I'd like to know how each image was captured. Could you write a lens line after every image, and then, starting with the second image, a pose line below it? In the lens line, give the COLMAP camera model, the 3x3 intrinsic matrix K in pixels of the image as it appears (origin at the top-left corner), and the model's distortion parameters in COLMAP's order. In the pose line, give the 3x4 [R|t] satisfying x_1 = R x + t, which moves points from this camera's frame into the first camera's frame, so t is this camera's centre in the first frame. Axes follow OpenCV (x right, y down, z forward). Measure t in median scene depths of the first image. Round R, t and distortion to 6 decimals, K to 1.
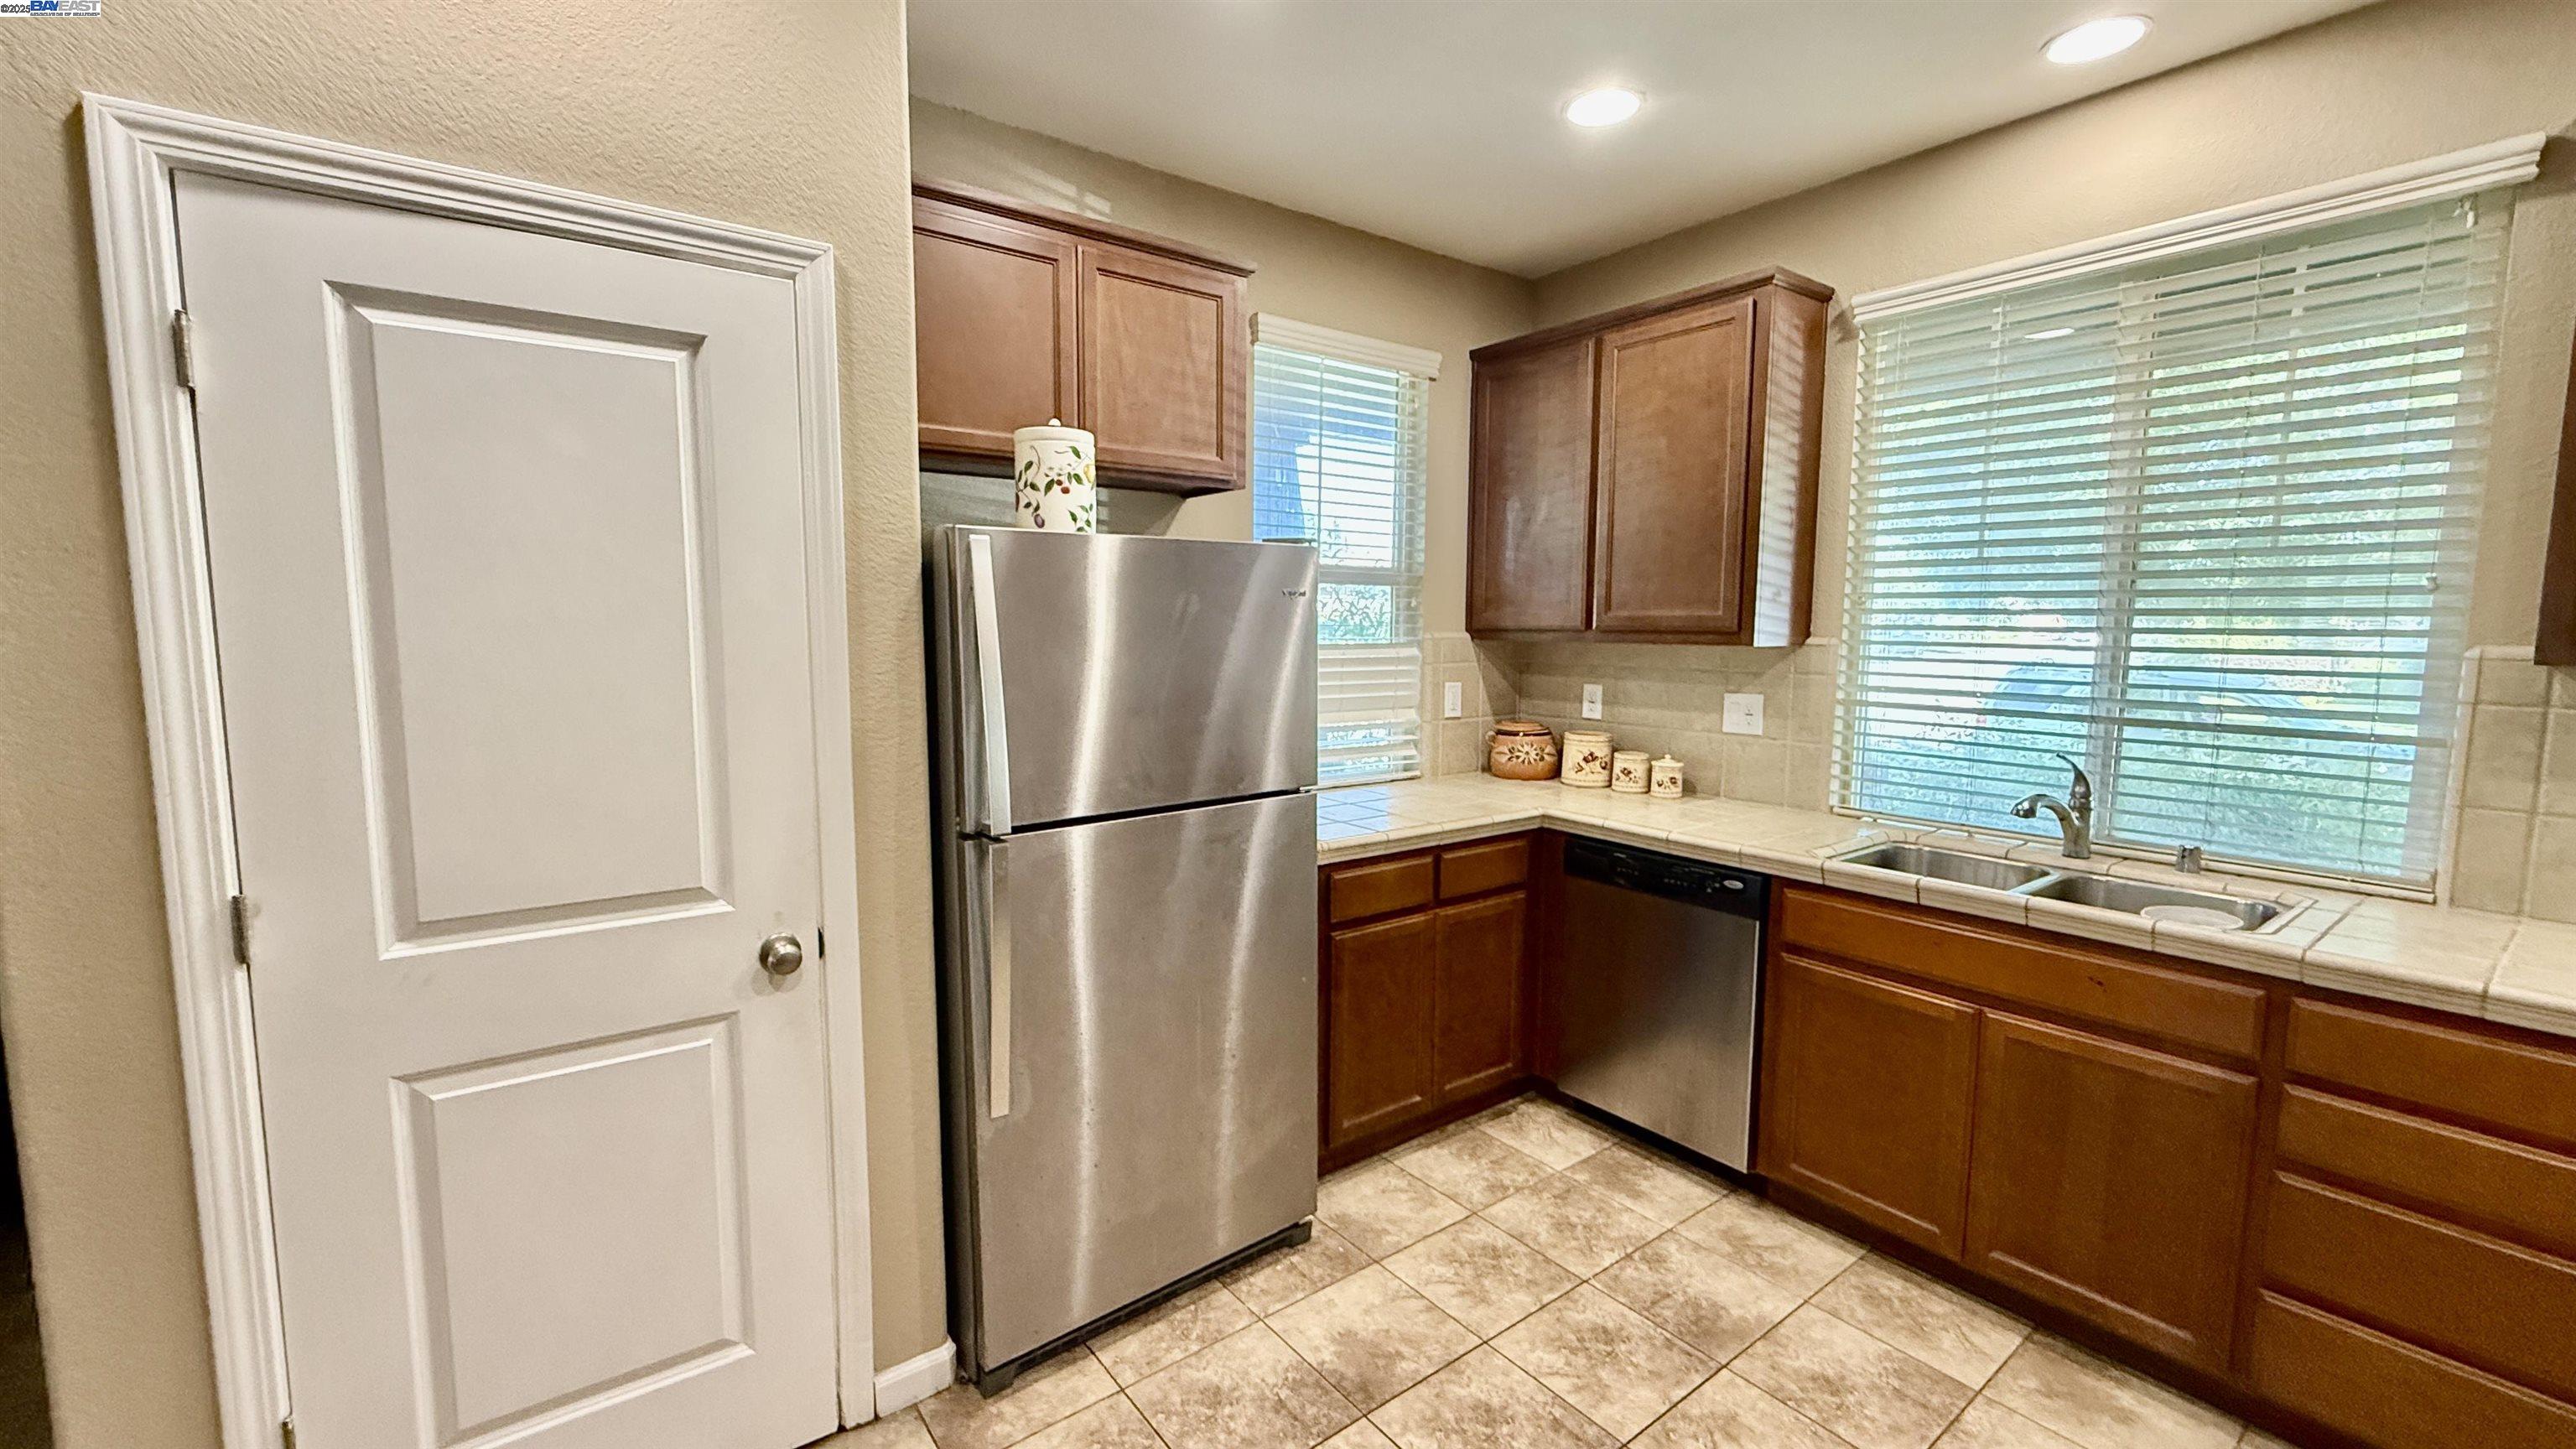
lens RADIAL K [[1023.6, 0, 1279.7], [0, 1023.6, 720.3], [0, 0, 1]] dist [0.000163, 0.000323]
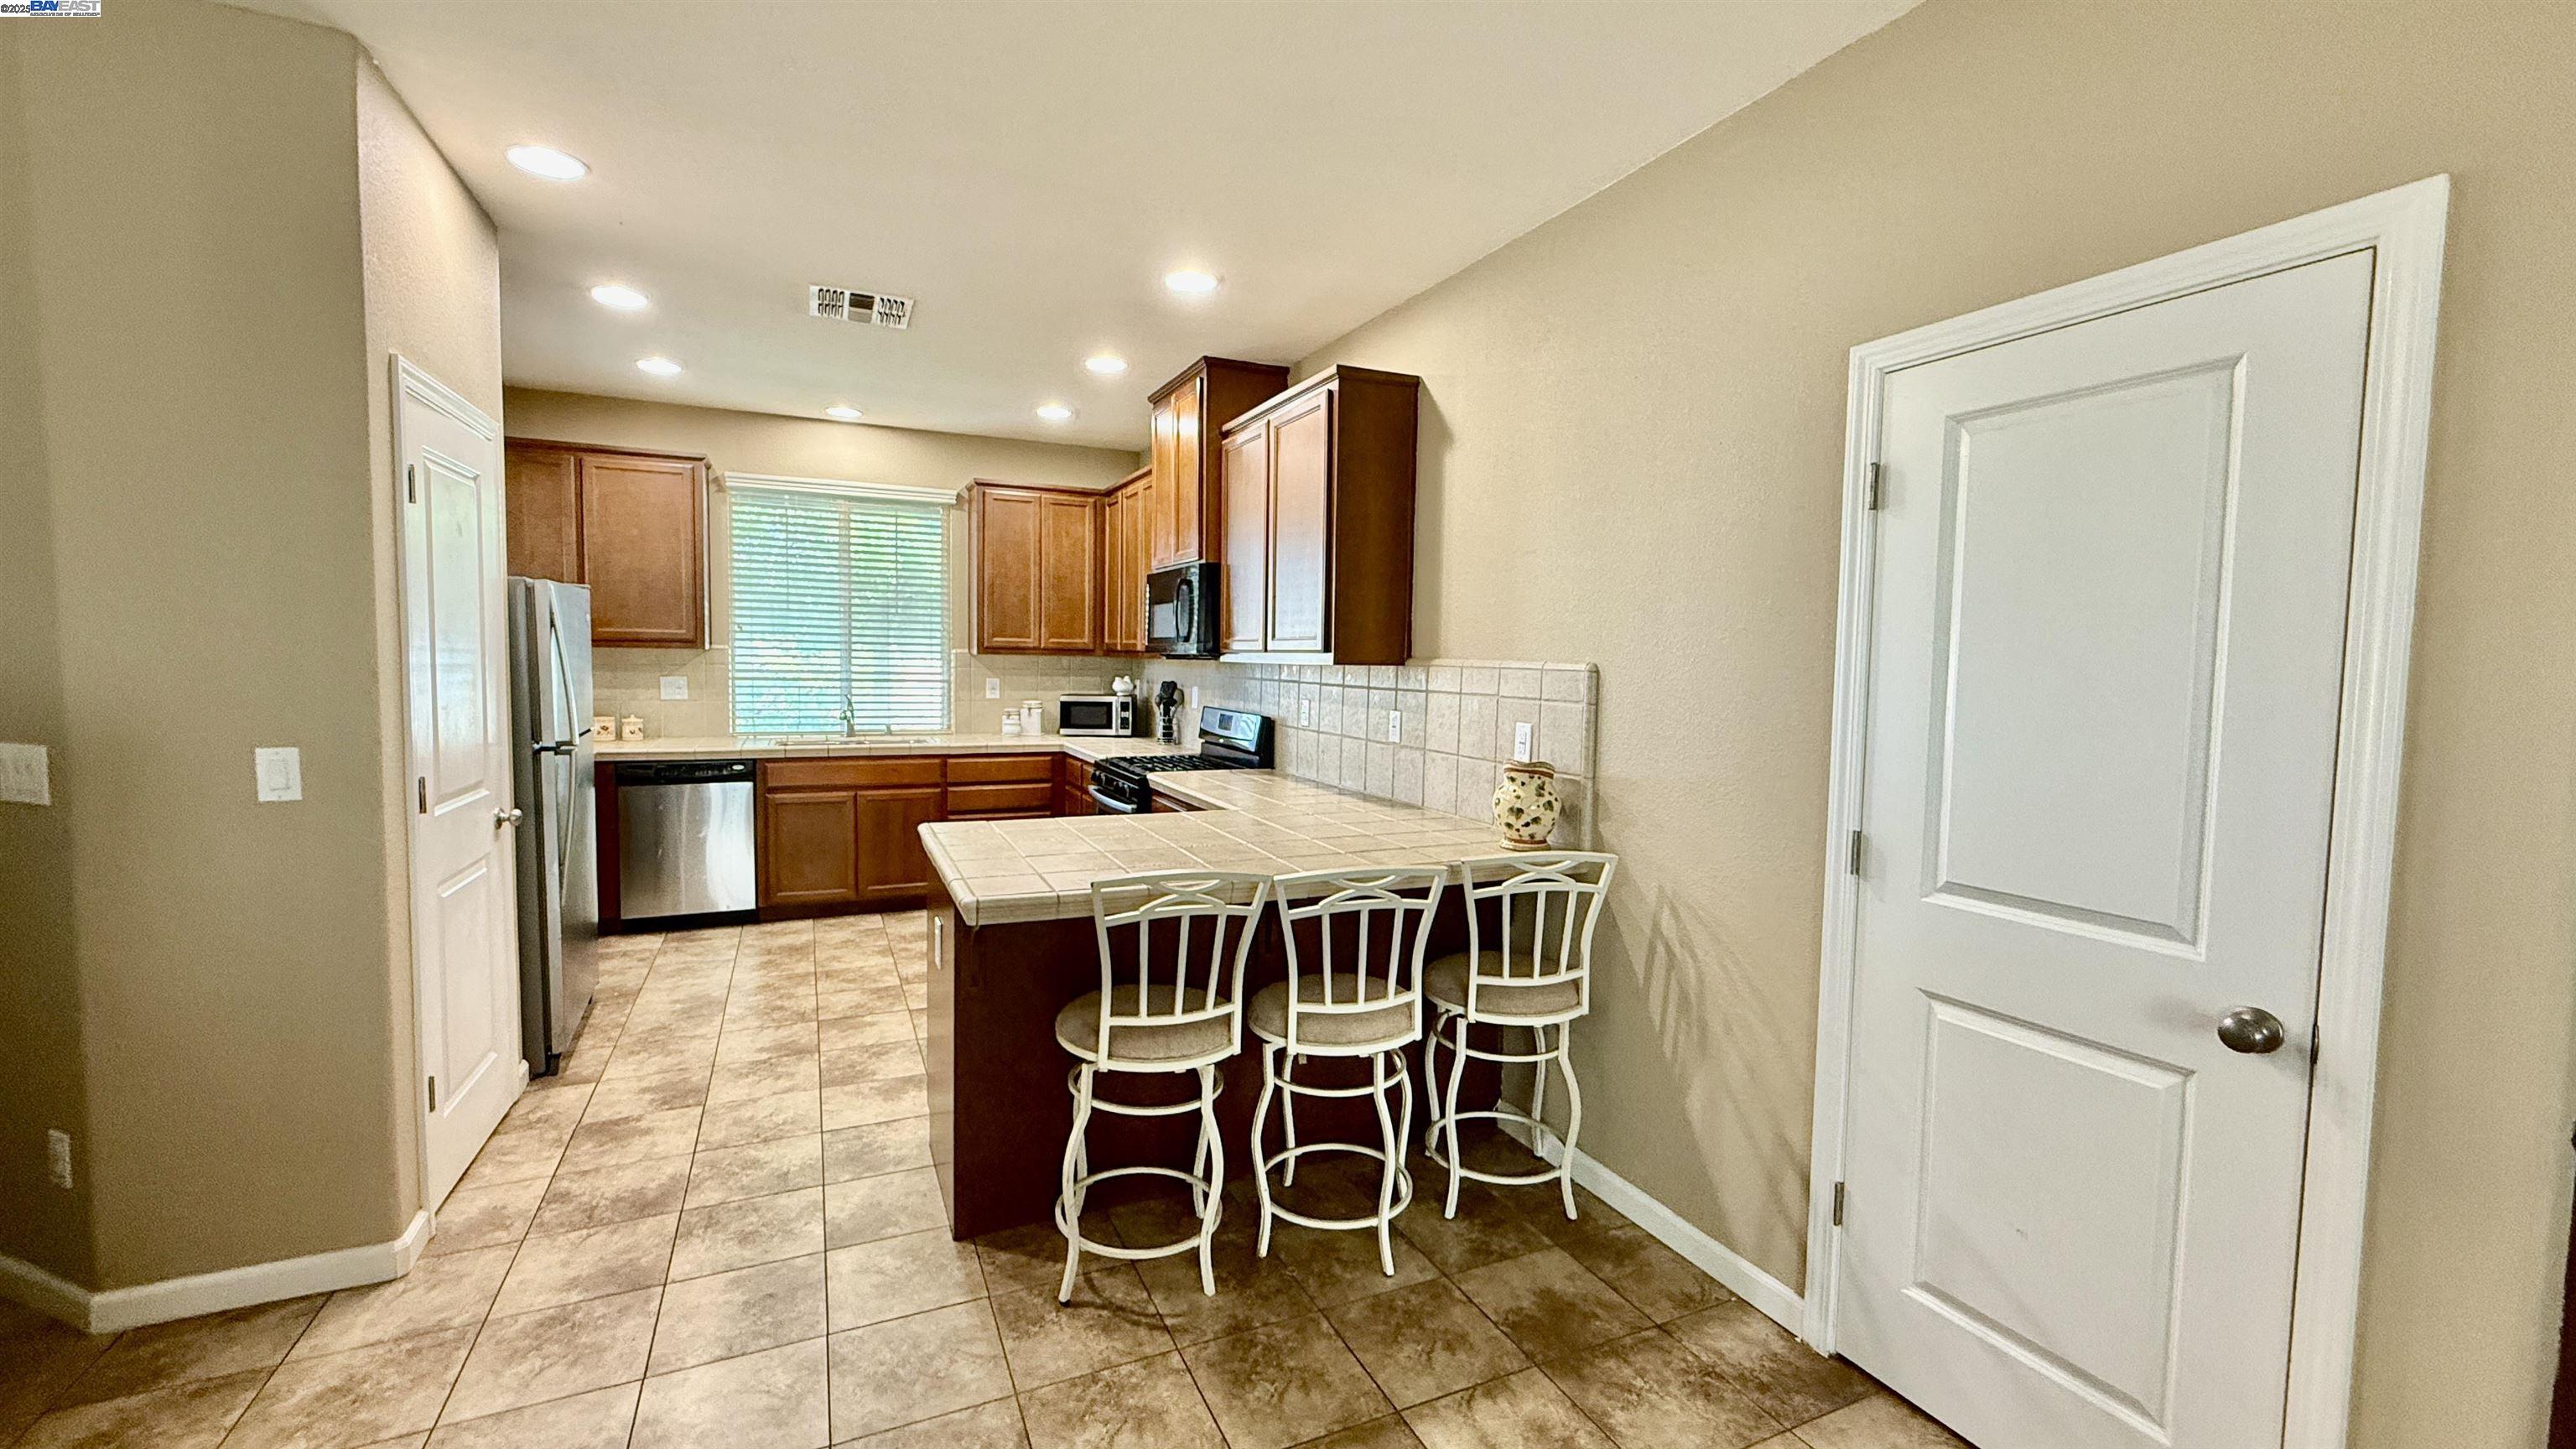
lens RADIAL K [[1023.6, 0, 1283.1], [0, 1023.6, 719.6], [0, 0, 1]] dist [0.000163, 0.000323]
pose [[0.200057, -0.061519, 0.977851, -1.298938], [0.076605, 0.995954, 0.046985, 0.055213], [-0.976785, 0.065509, 0.203960, -0.459551]]
